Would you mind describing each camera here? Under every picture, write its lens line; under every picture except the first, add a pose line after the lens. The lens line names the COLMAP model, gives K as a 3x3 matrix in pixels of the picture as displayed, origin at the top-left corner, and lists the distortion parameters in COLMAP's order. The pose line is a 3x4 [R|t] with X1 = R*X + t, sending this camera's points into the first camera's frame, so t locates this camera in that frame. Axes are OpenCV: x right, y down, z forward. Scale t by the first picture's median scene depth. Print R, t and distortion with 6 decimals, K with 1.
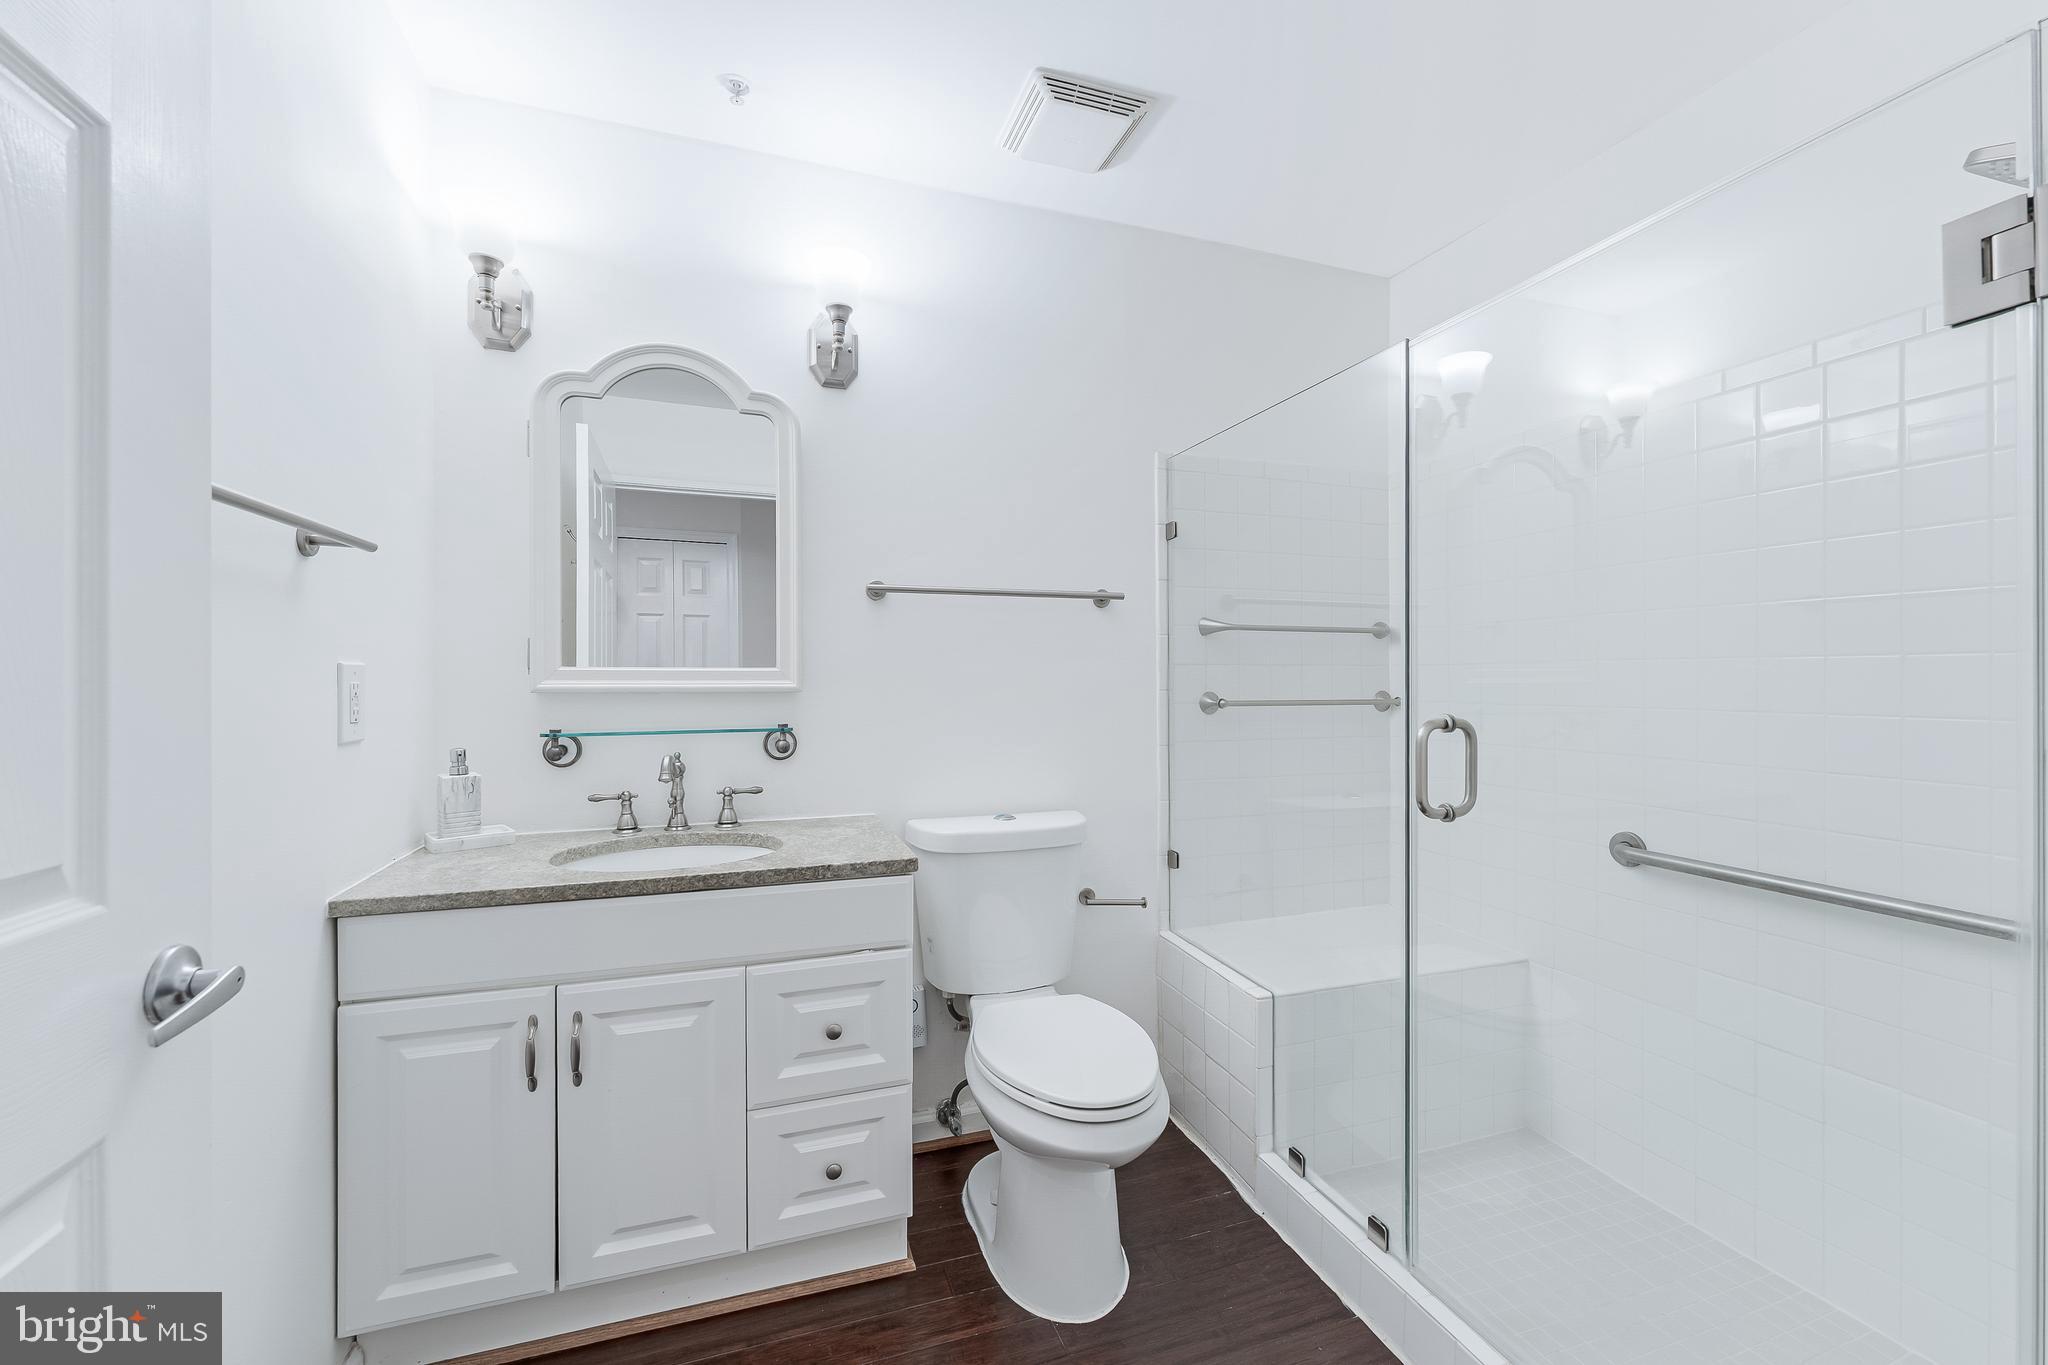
lens RADIAL K [[828.1, 0, 1025.1], [0, 828.1, 680.8], [0, 0, 1]] dist [0.000506, -0.000457]
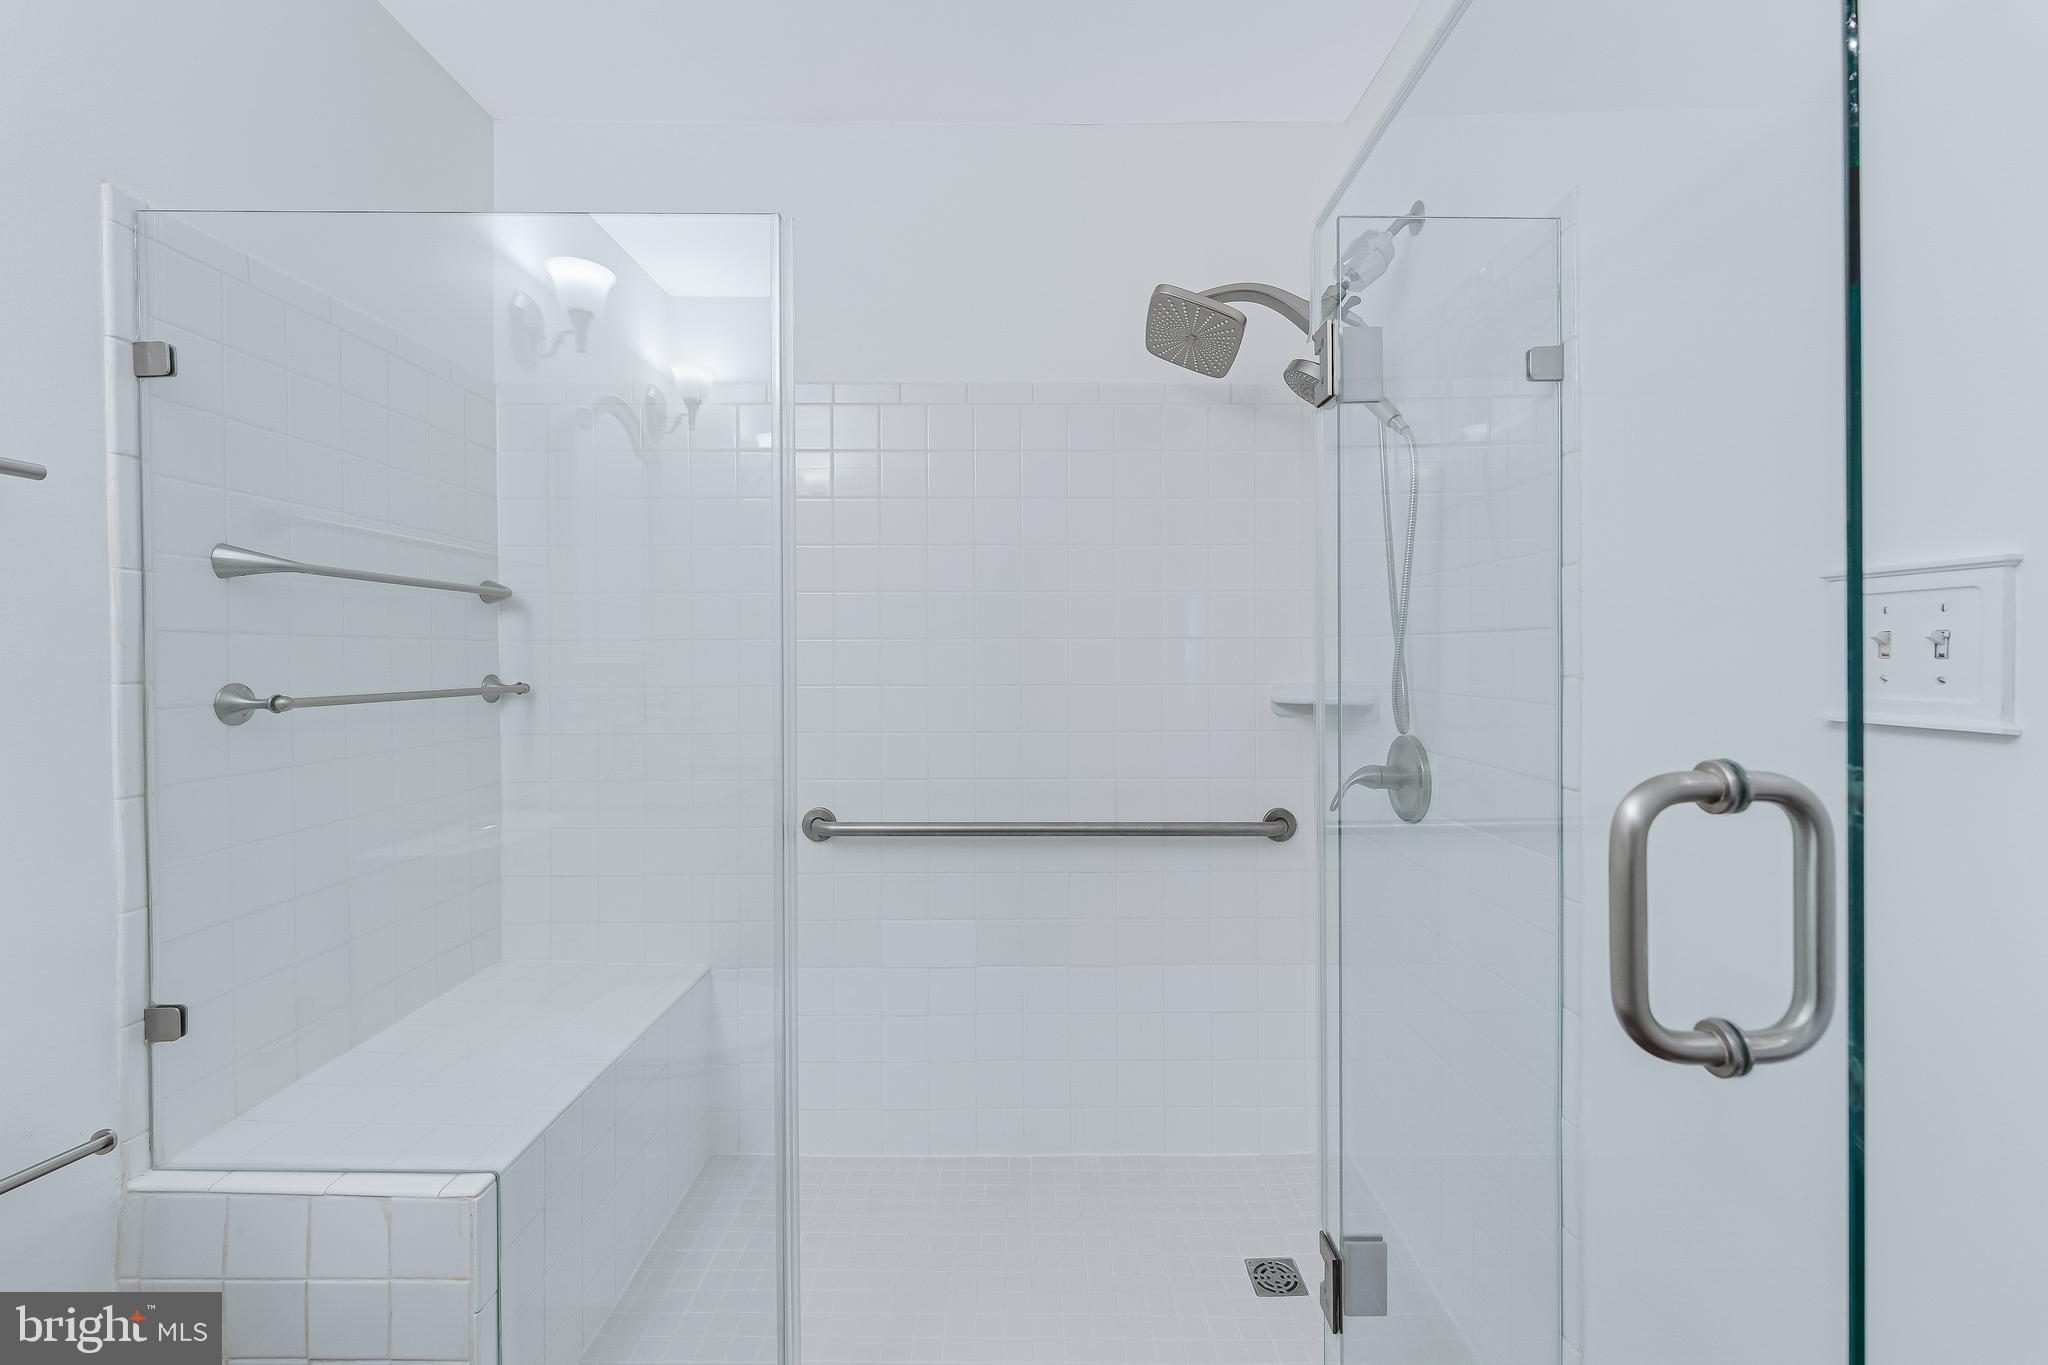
lens RADIAL K [[828.1, 0, 1026.3], [0, 828.1, 660.9], [0, 0, 1]] dist [0.000506, -0.000457]
pose [[0.323775, -0.006047, 0.946115, -0.120383], [0.005702, 0.999974, 0.004440, -0.000512], [-0.946117, 0.003957, 0.323801, 0.343340]]
